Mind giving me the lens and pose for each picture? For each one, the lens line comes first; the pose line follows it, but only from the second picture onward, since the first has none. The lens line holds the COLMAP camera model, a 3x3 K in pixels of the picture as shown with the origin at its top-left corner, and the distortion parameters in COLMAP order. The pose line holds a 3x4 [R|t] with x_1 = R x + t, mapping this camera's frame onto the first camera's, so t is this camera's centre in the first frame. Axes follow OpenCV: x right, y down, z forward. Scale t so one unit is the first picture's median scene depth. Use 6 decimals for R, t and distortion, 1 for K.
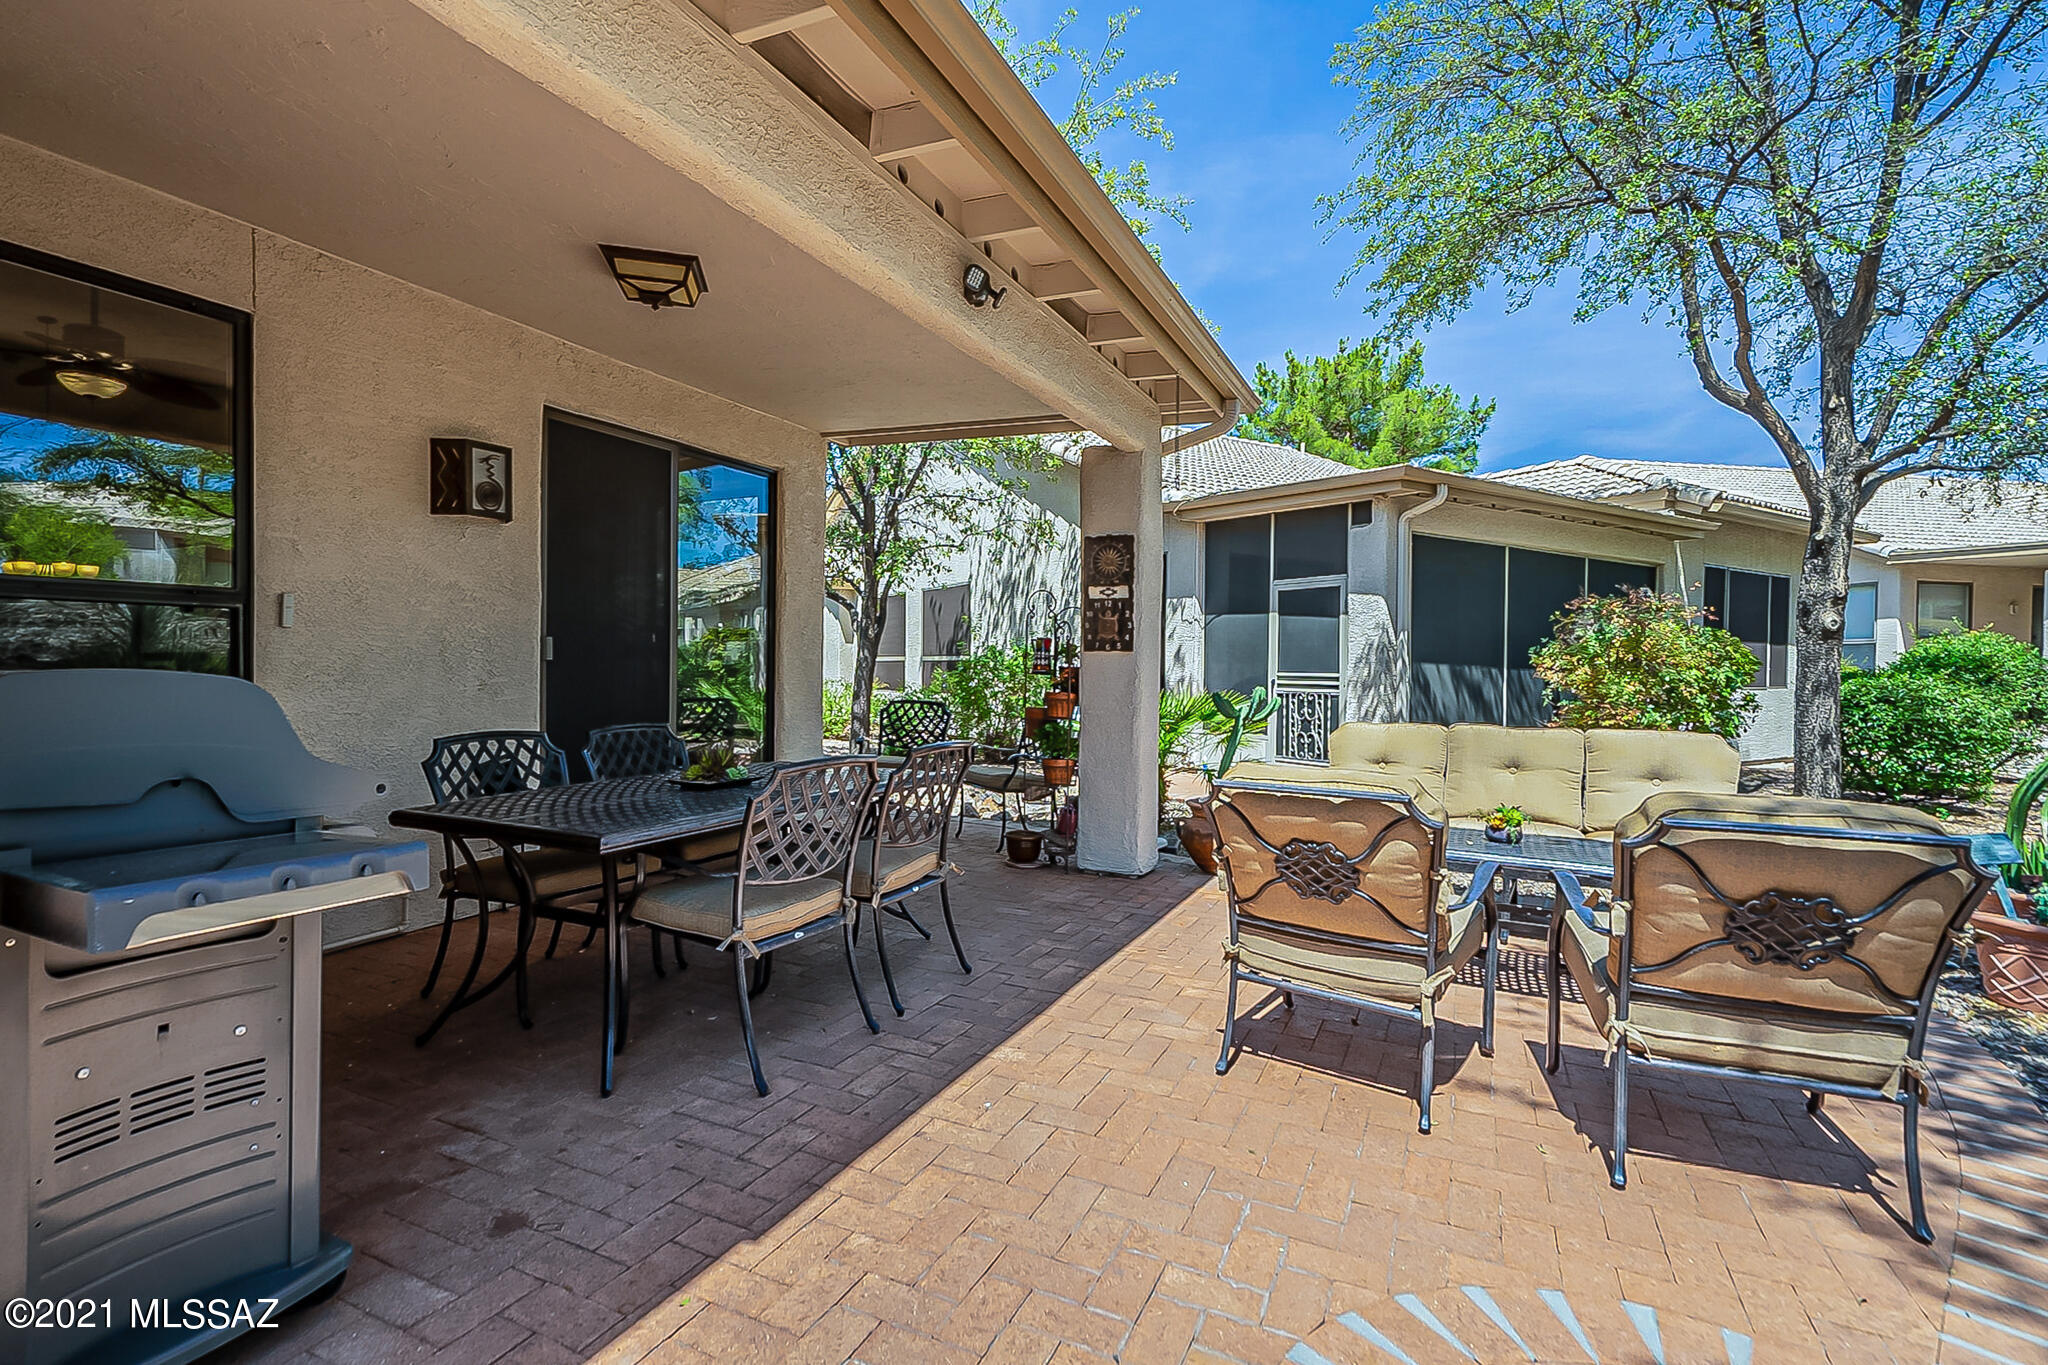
lens RADIAL K [[964.1, 0, 1026.6], [0, 964.1, 684.8], [0, 0, 1]] dist [0.001421, 0.000146]
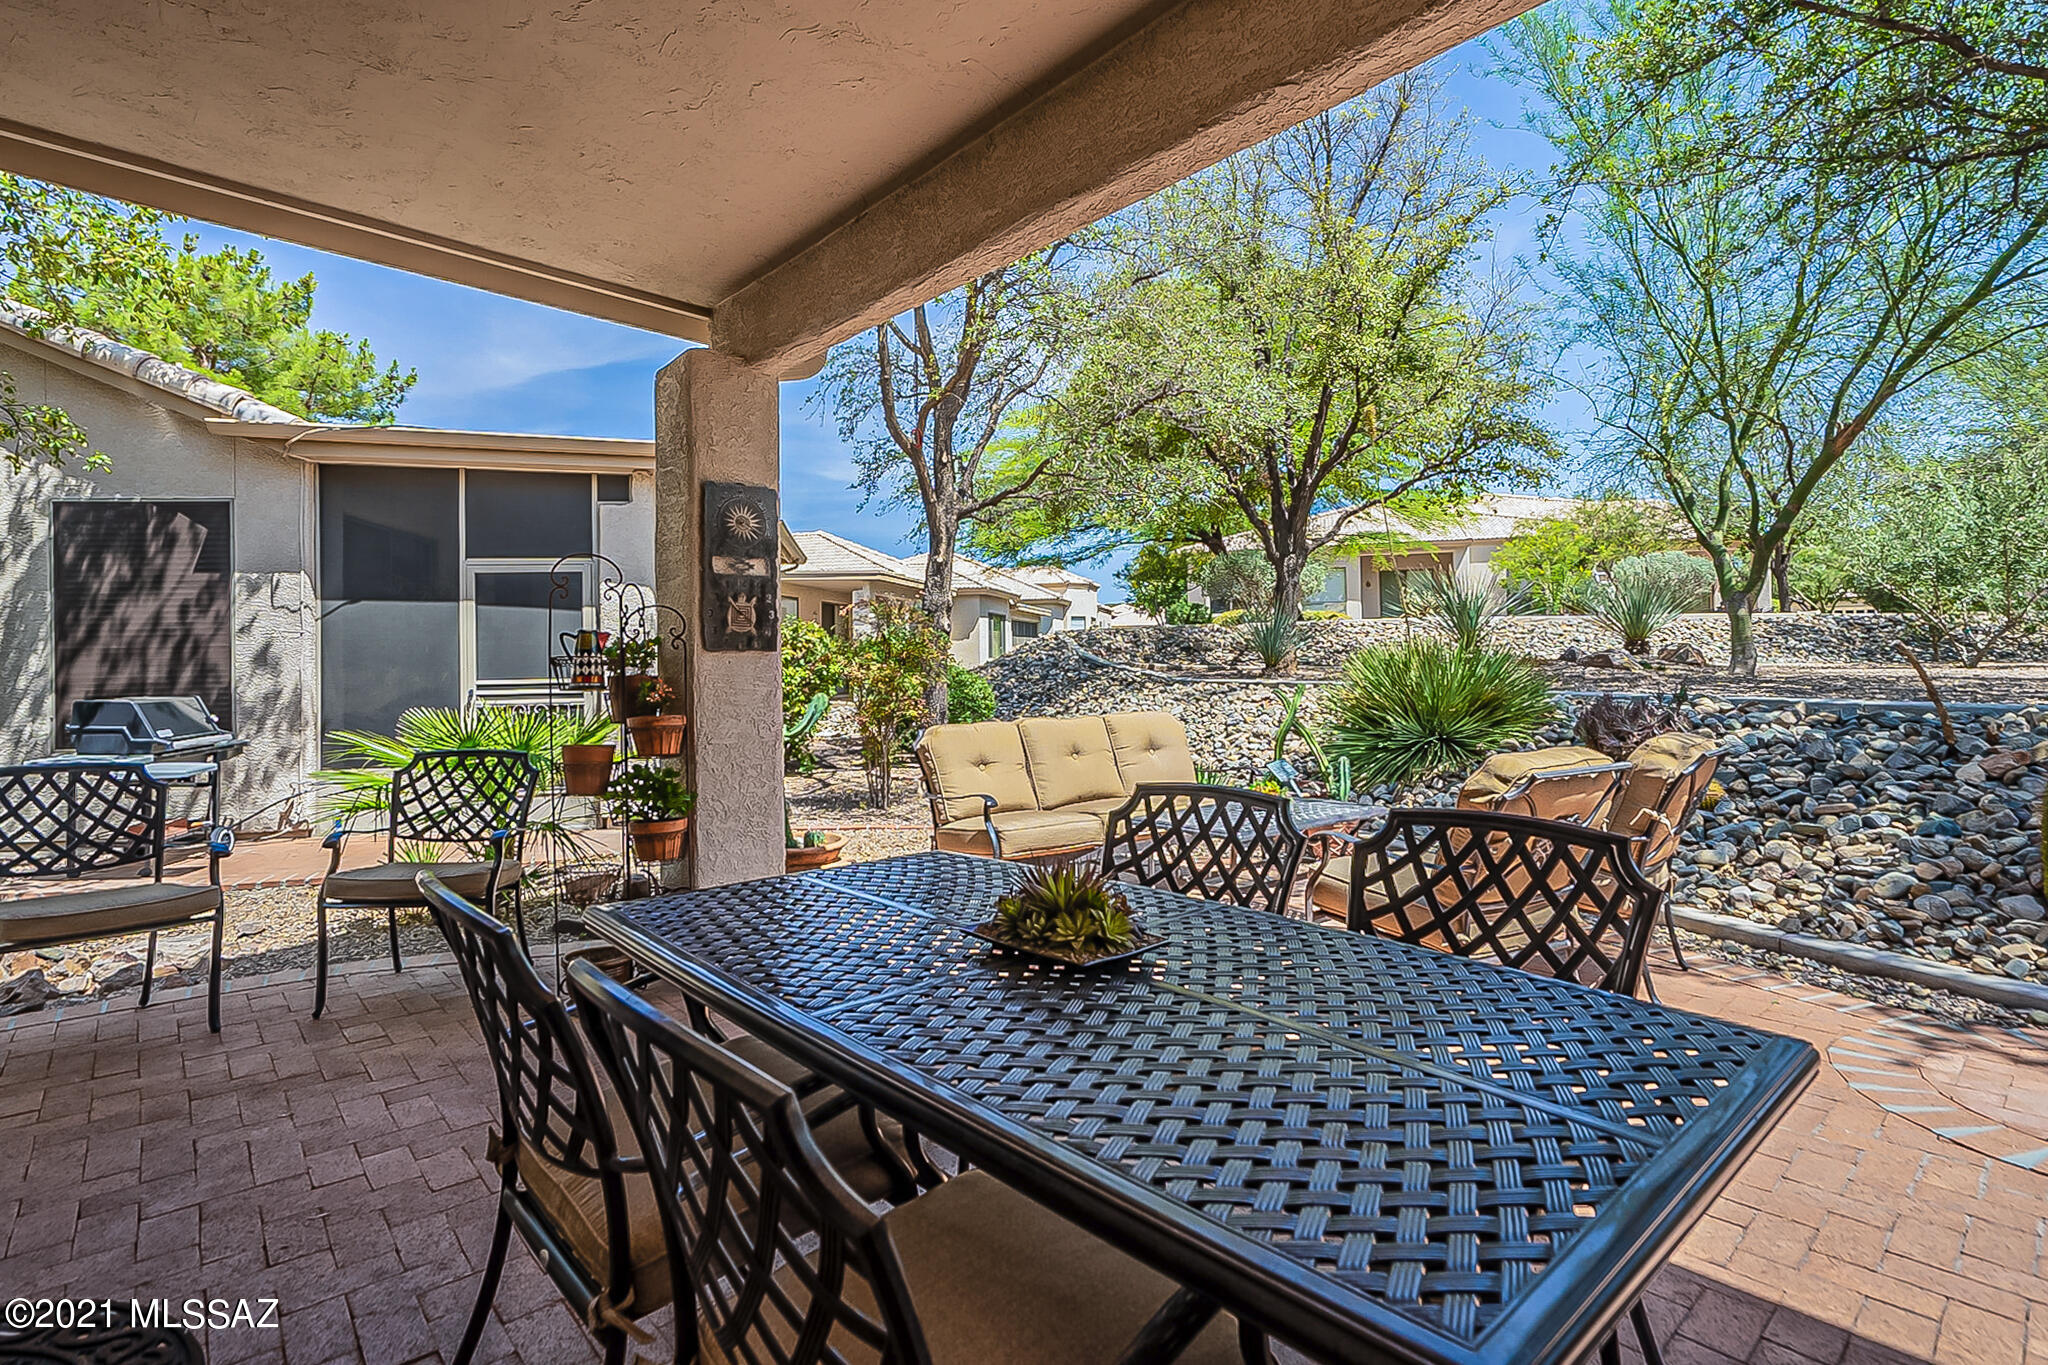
lens RADIAL K [[964.1, 0, 1036.7], [0, 964.1, 666.0], [0, 0, 1]] dist [0.001421, 0.000146]
pose [[0.396531, -0.023988, 0.917708, -0.260213], [0.041484, 0.999106, 0.008191, -0.012014], [-0.917083, 0.034822, 0.397172, 0.295887]]
